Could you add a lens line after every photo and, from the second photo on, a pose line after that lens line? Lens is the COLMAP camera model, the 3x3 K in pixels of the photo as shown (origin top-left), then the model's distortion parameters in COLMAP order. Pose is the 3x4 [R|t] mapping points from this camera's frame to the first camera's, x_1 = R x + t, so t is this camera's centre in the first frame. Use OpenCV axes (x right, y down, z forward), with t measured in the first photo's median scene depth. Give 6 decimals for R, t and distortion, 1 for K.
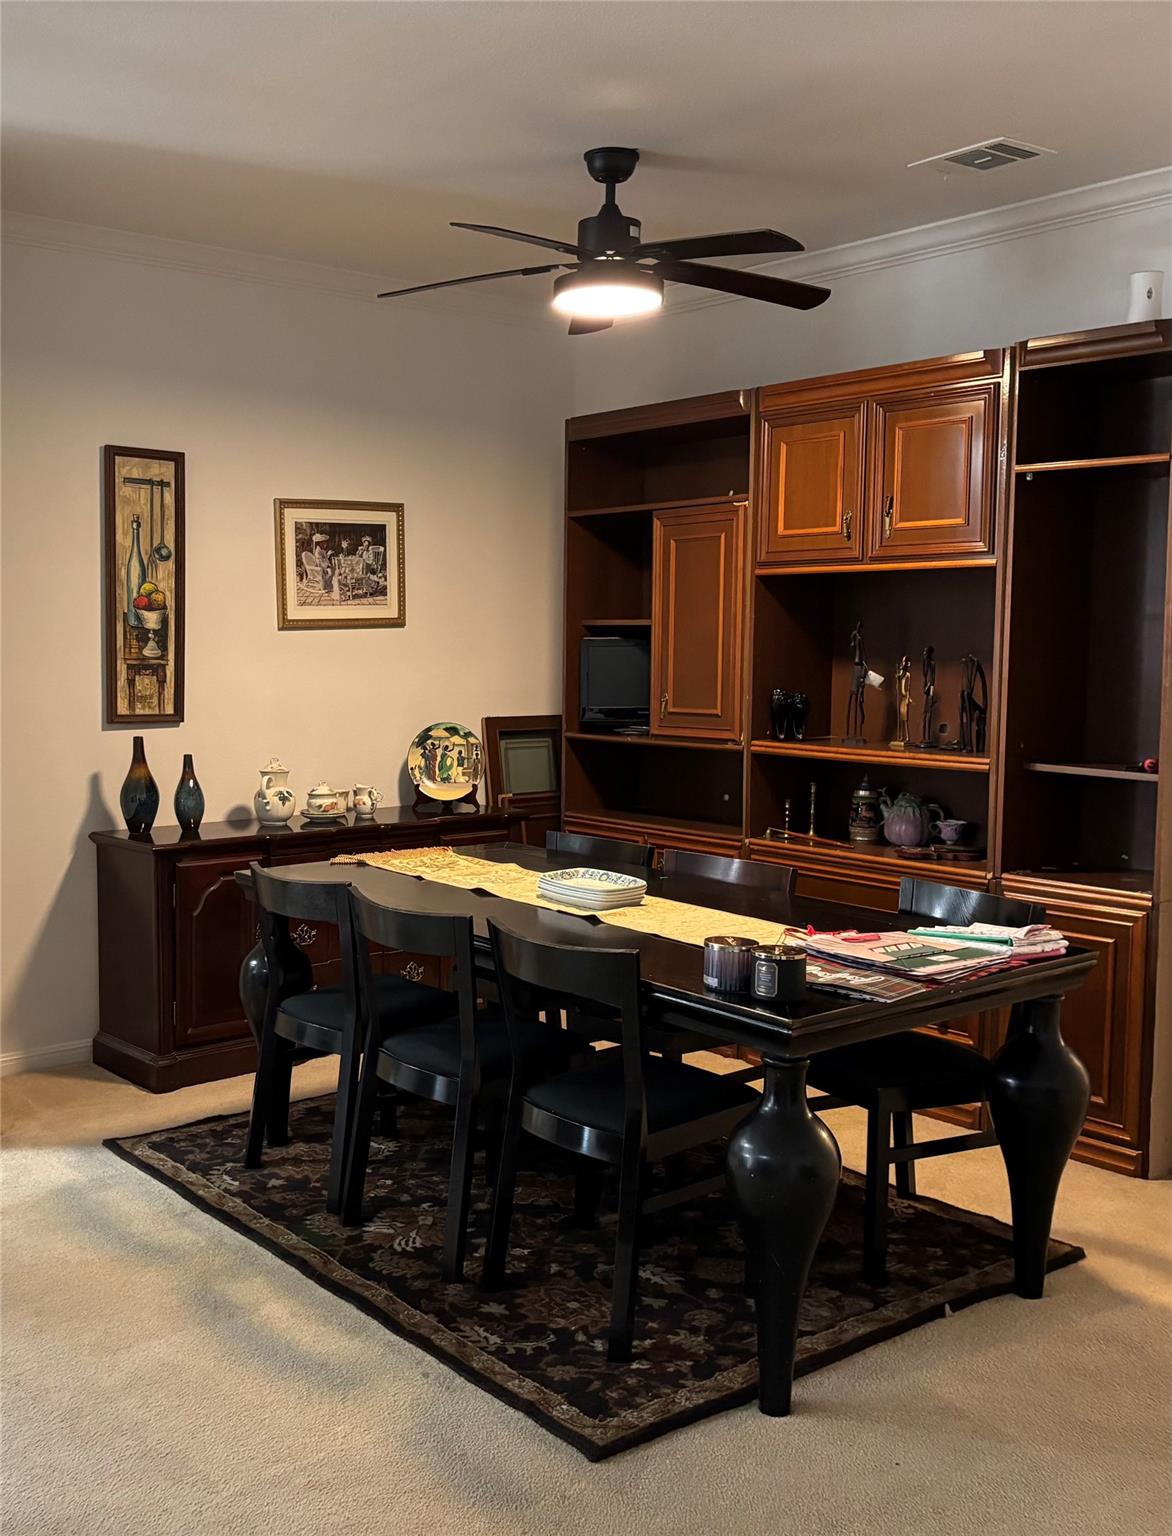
lens RADIAL K [[1561.1, 0, 444.5], [0, 1561.1, 761.3], [0, 0, 1]] dist [0.069668, -0.009903]
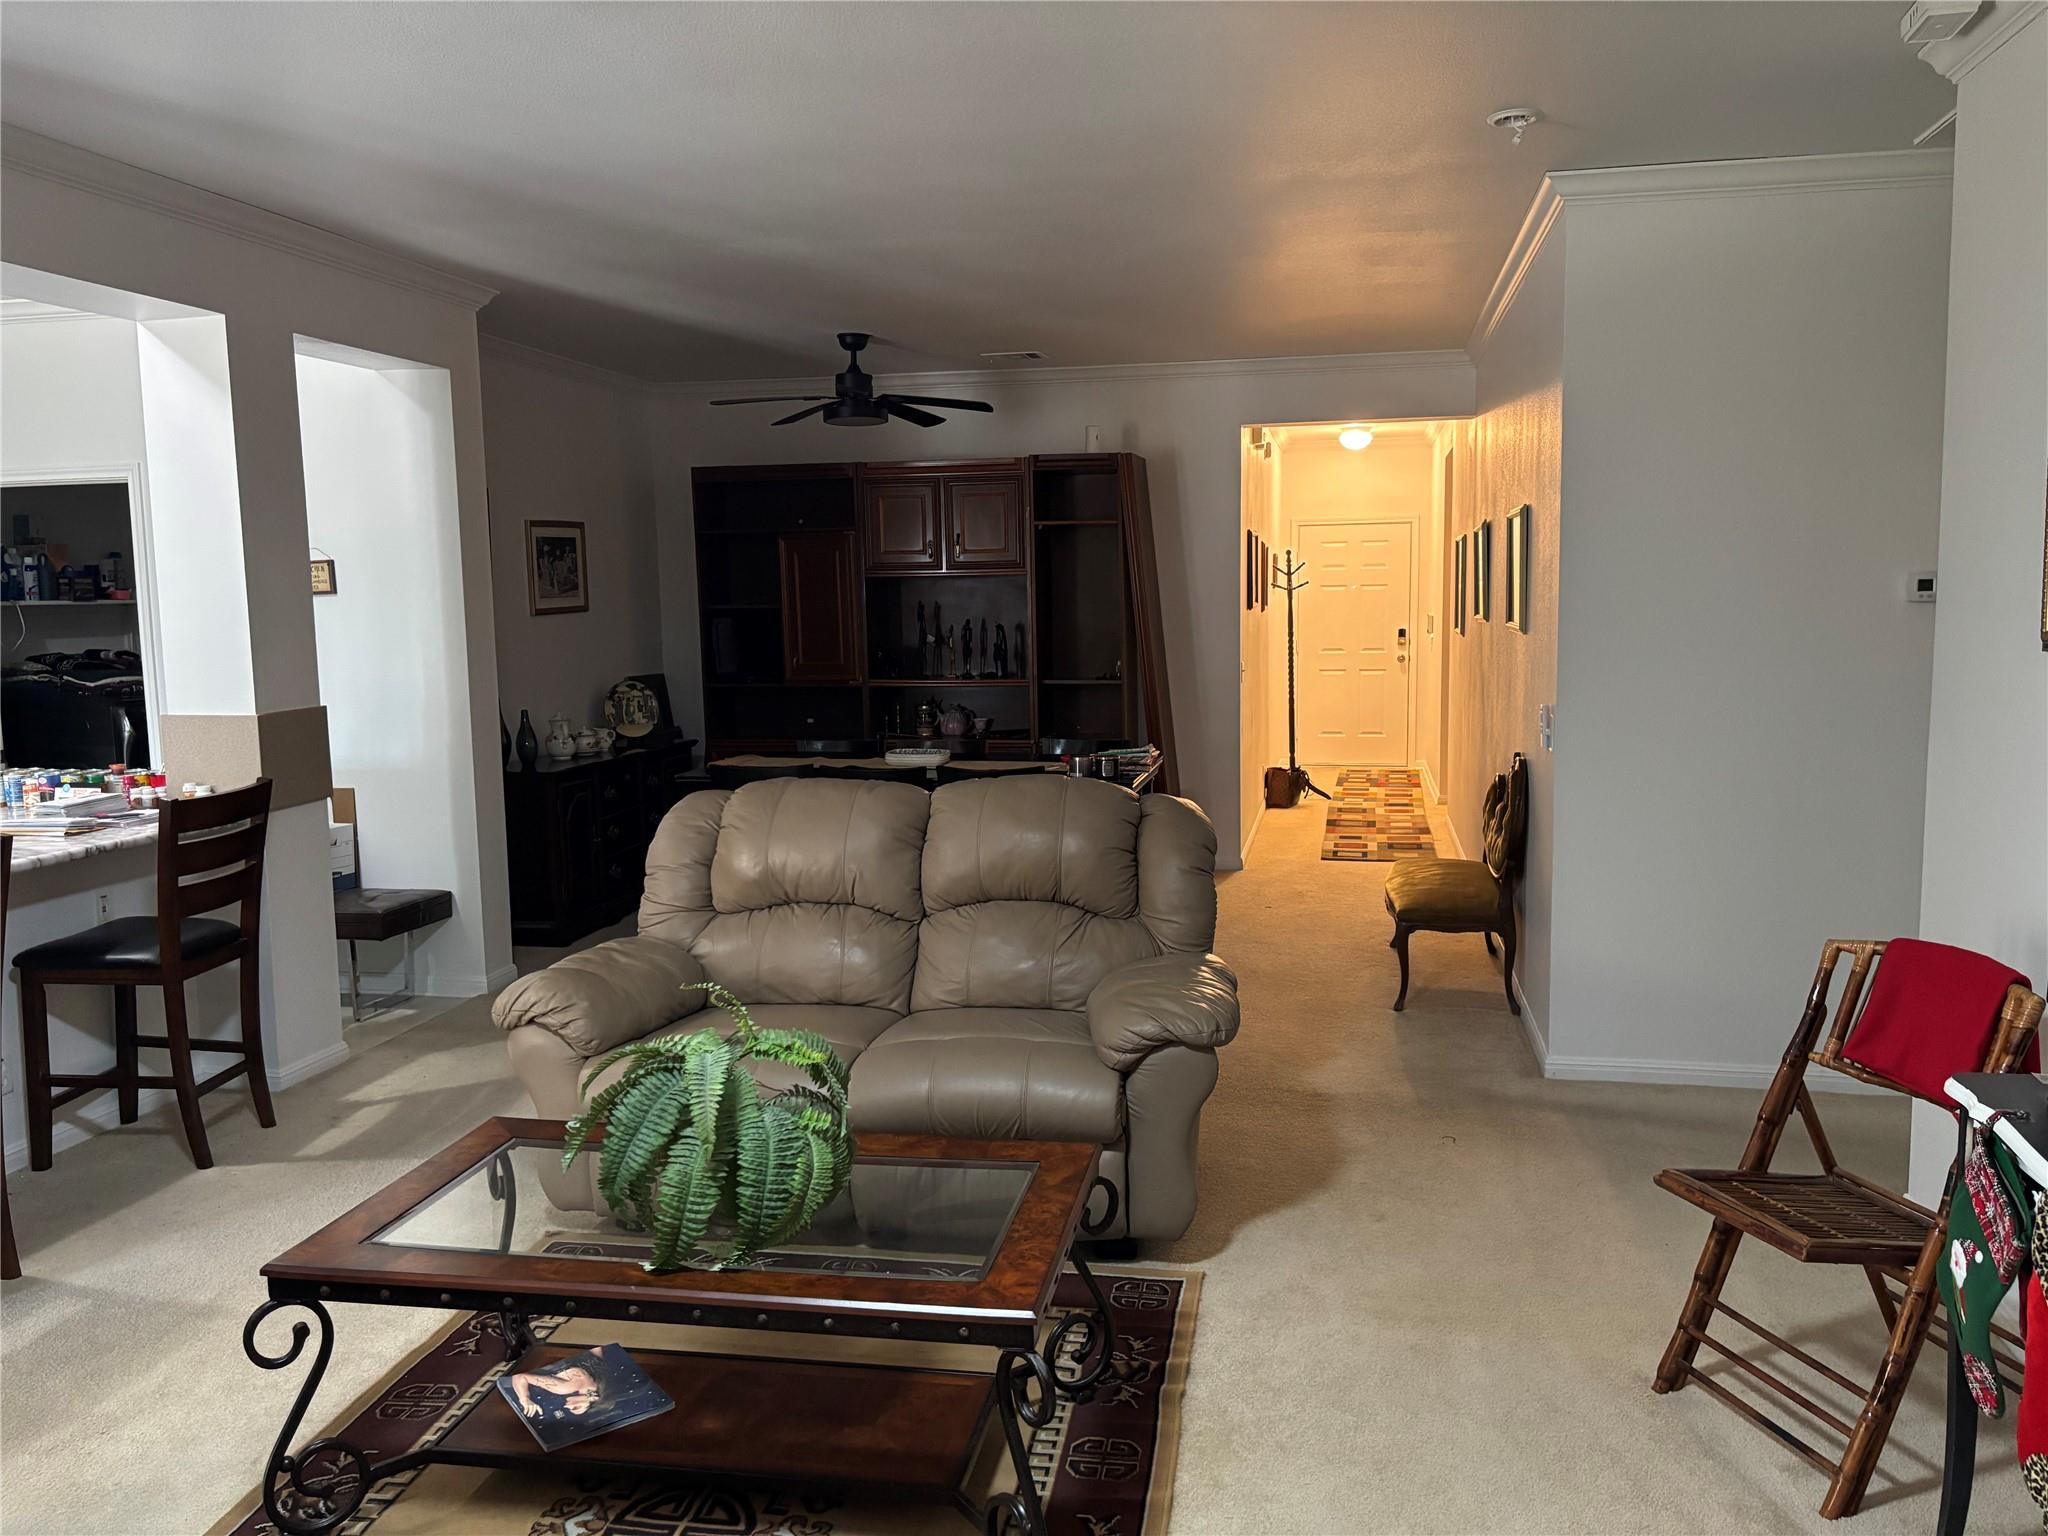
lens RADIAL K [[1560.3, 0, 1079.1], [0, 1560.3, 779.9], [0, 0, 1]] dist [0.048708, -0.059852]
pose [[0.733679, -0.095422, 0.672763, -0.734524], [0.071566, 0.995435, 0.063143, 0.004178], [-0.675717, 0.001821, 0.737159, -0.339181]]
